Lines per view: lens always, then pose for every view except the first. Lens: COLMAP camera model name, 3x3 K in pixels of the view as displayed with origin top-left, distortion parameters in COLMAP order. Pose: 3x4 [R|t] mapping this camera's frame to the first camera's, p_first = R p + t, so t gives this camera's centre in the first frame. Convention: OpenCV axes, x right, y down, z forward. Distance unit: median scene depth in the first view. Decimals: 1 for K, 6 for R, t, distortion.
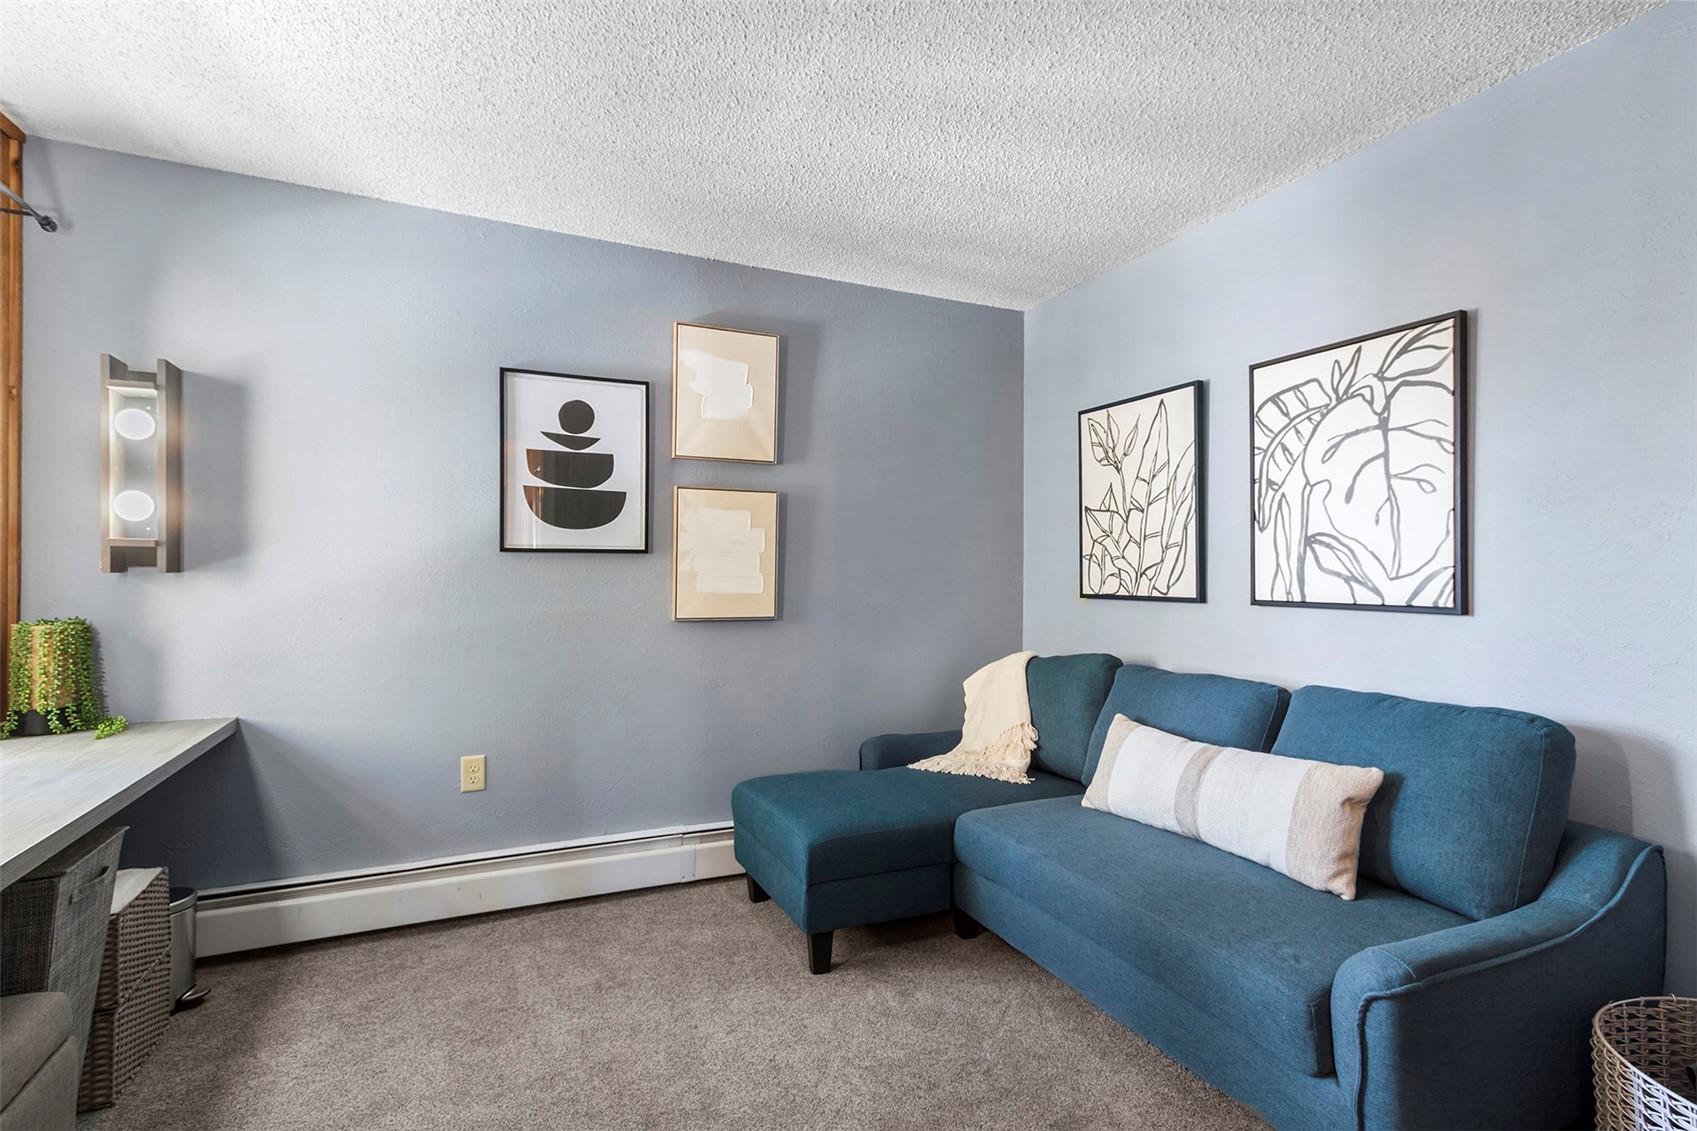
lens RADIAL K [[806.8, 0, 850.8], [0, 806.8, 580.2], [0, 0, 1]] dist [0.002233, -0.000180]
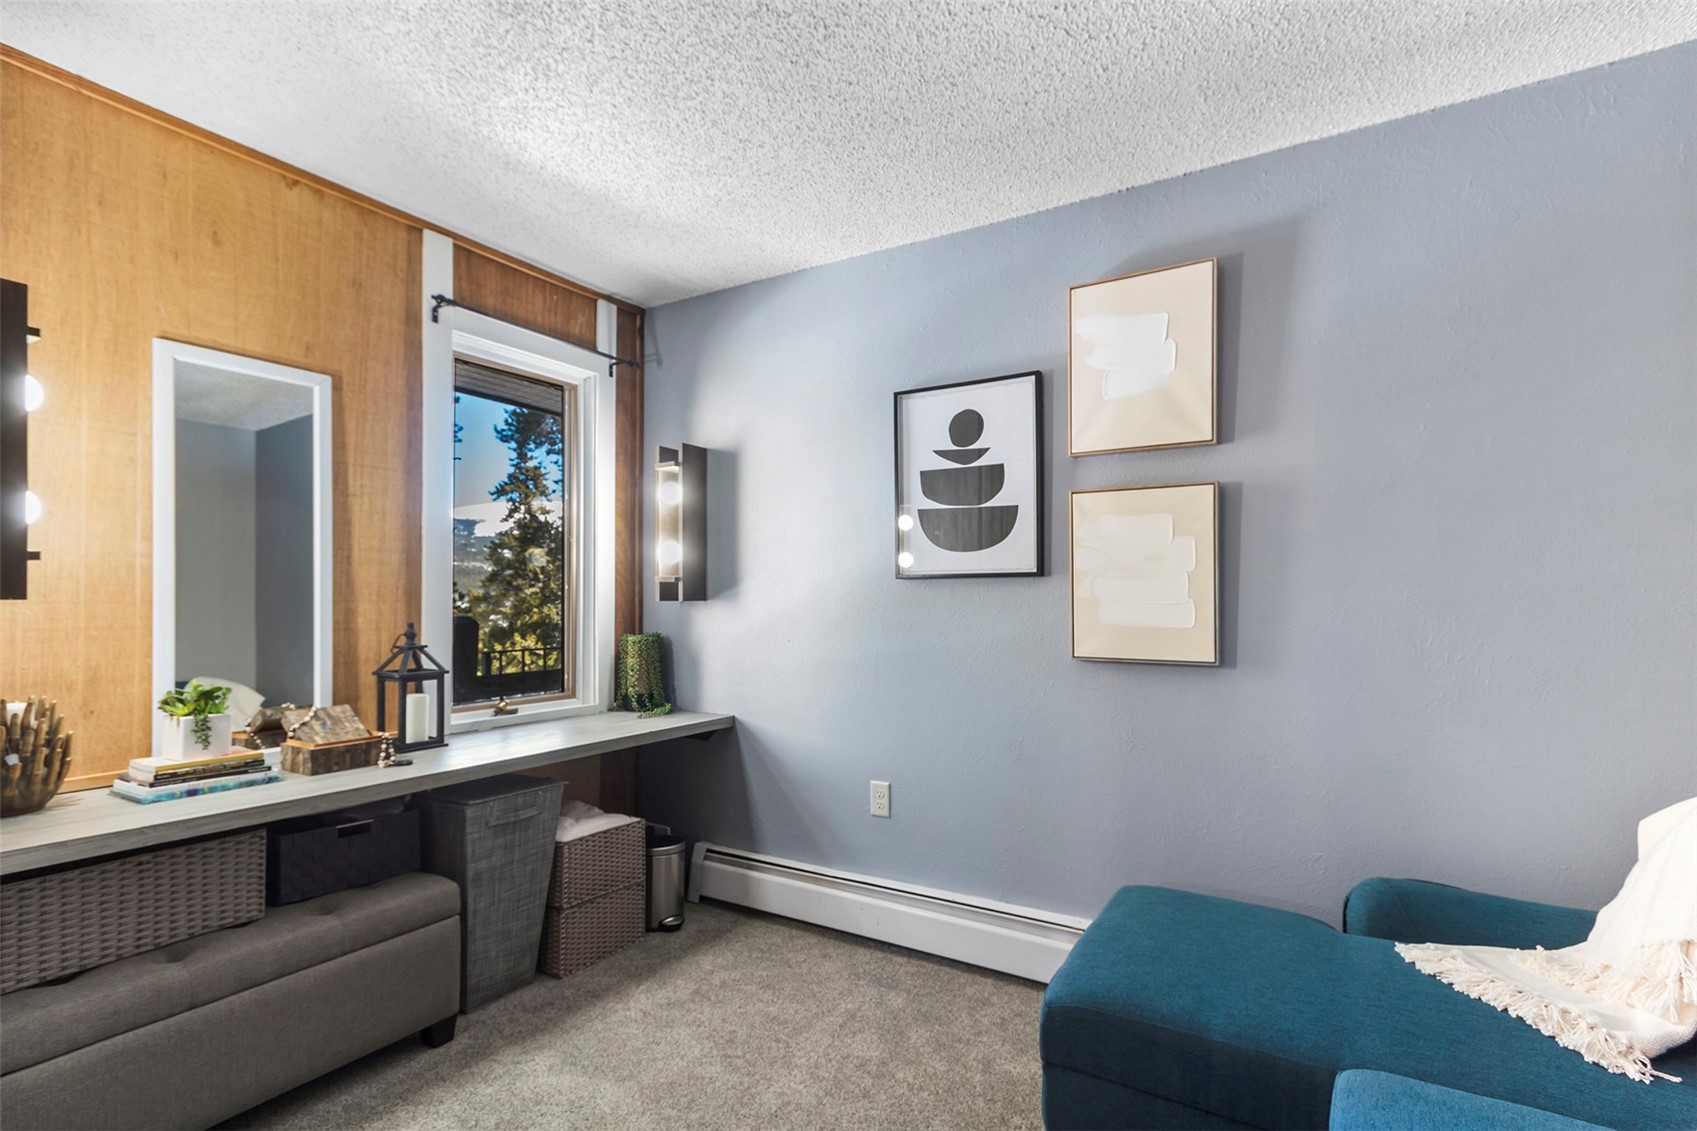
lens RADIAL K [[810.8, 0, 847.7], [0, 810.8, 594.3], [0, 0, 1]] dist [0.001944, 0.000742]
pose [[0.550662, -0.008278, -0.834687, 0.346980], [-0.004983, 0.999900, -0.013204, -0.002907], [0.834713, 0.011430, 0.550566, 0.389787]]
